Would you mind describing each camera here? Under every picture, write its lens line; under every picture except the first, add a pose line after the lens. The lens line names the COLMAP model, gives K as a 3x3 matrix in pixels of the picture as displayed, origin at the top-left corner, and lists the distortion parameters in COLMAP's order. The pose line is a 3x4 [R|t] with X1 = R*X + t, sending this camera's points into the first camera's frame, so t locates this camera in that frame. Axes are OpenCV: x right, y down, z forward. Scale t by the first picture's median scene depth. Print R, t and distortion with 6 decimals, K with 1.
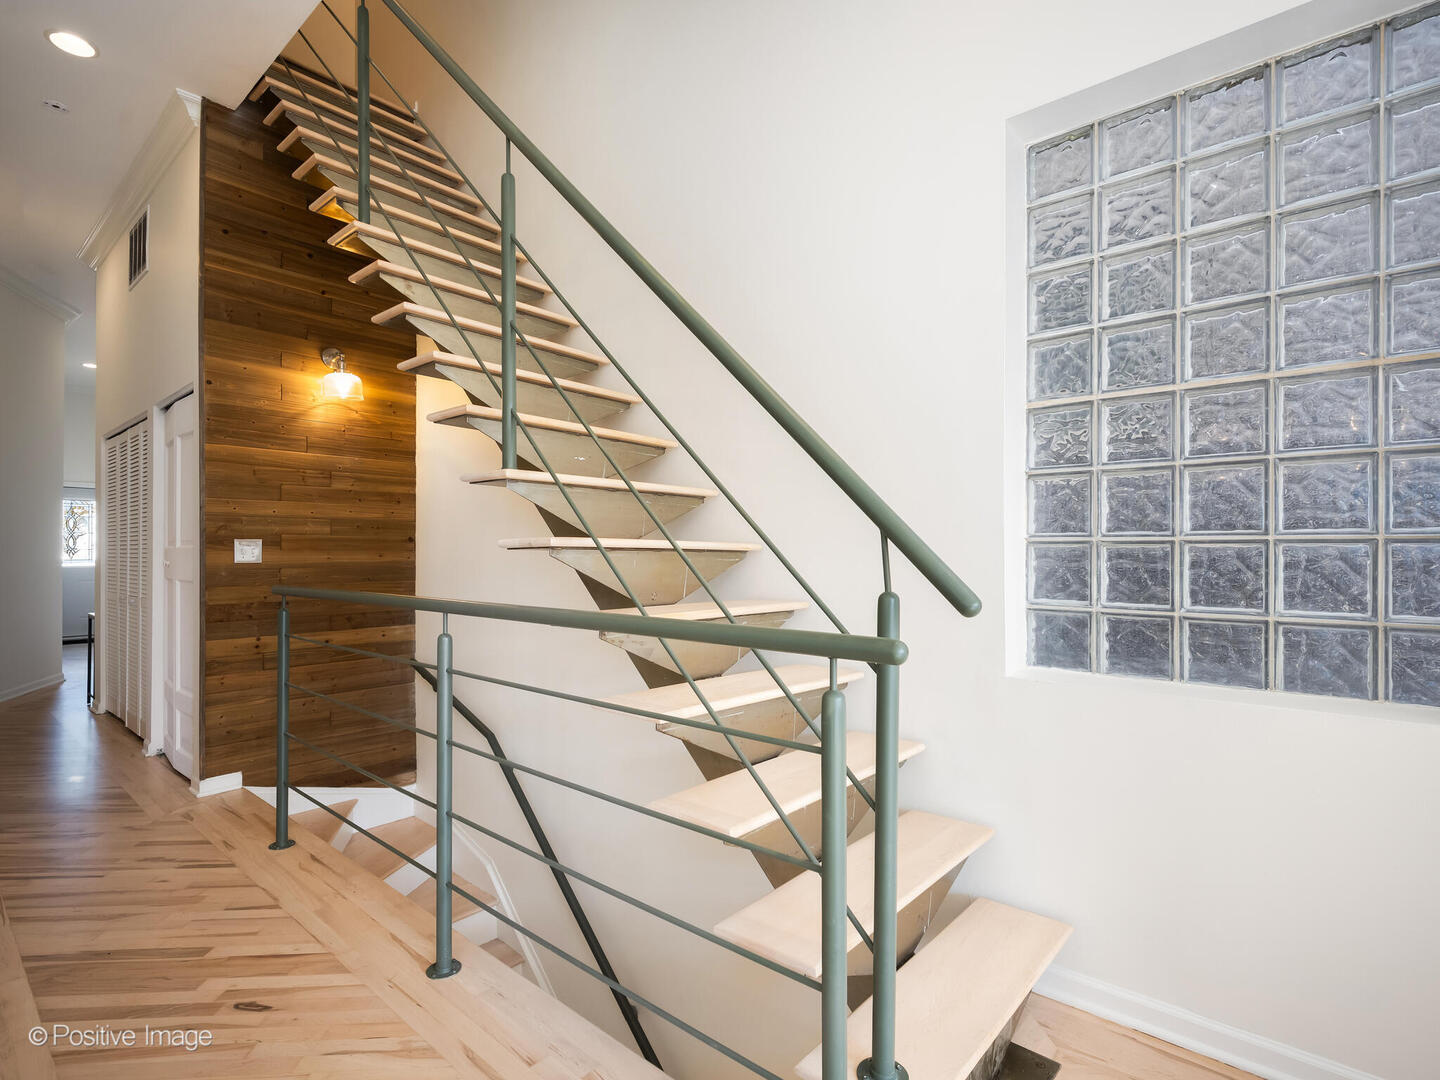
lens RADIAL K [[741.9, 0, 754.6], [0, 741.9, 546.1], [0, 0, 1]] dist [-0.005368, 0.001693]
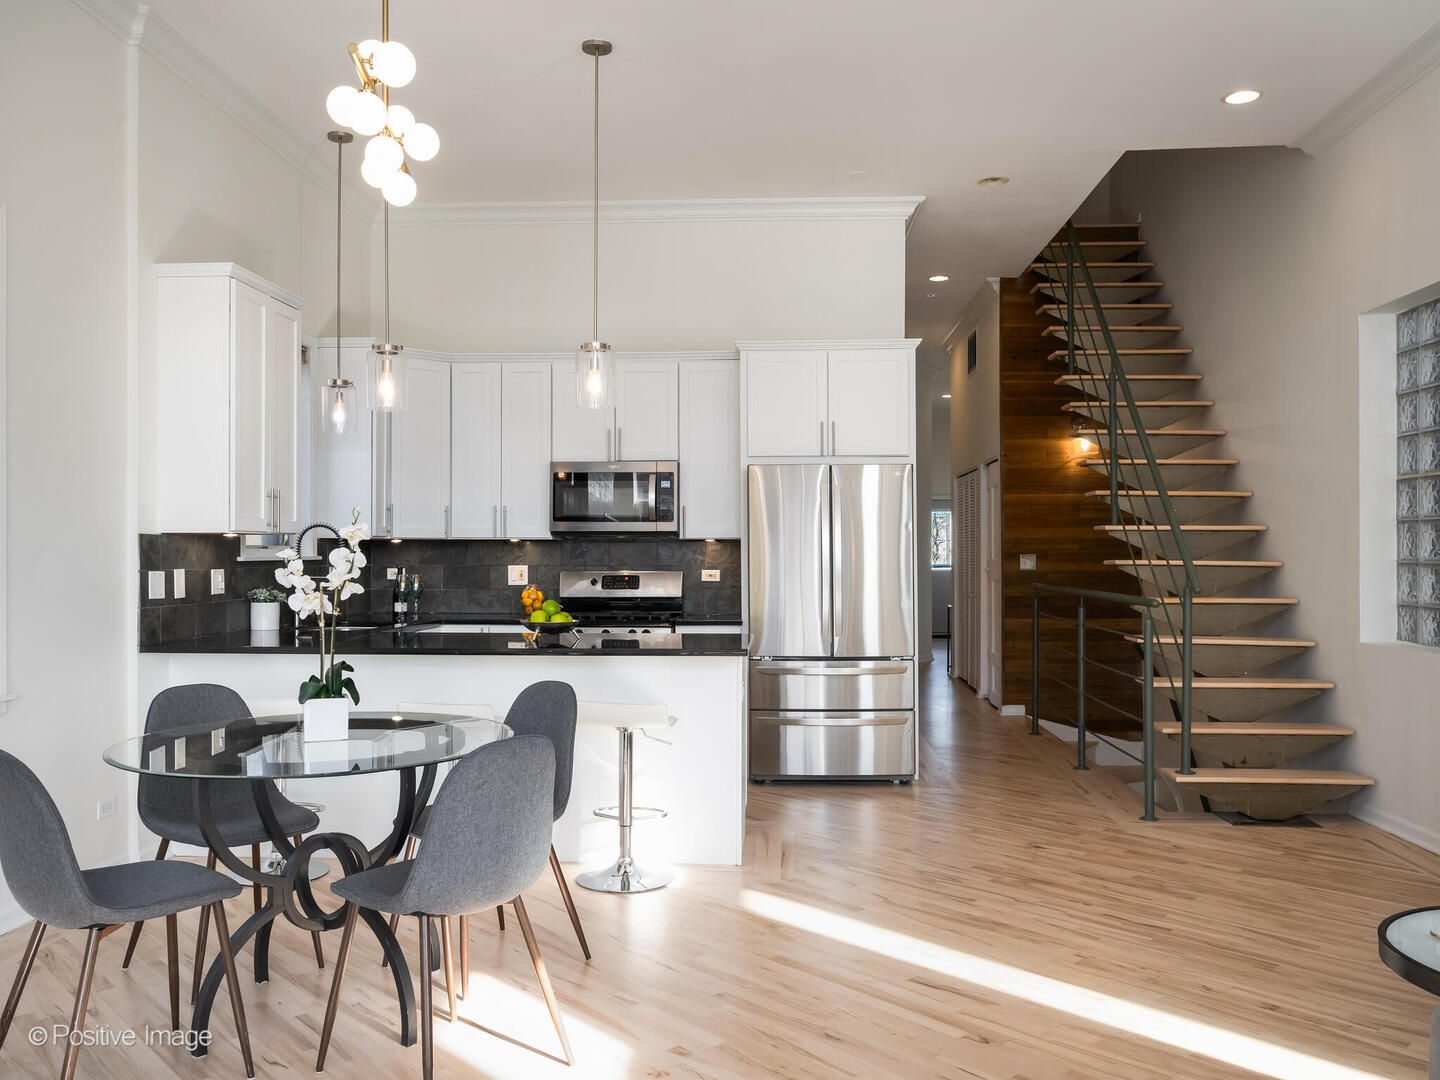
lens RADIAL K [[1141.7, 0, 674.6], [0, 1141.7, 556.2], [0, 0, 1]] dist [0.001654, -0.007859]
pose [[0.567851, 0.000800, -0.823131, 0.845930], [0.007952, 0.999948, 0.006458, -0.026761], [0.823093, -0.010213, 0.567815, -0.943139]]
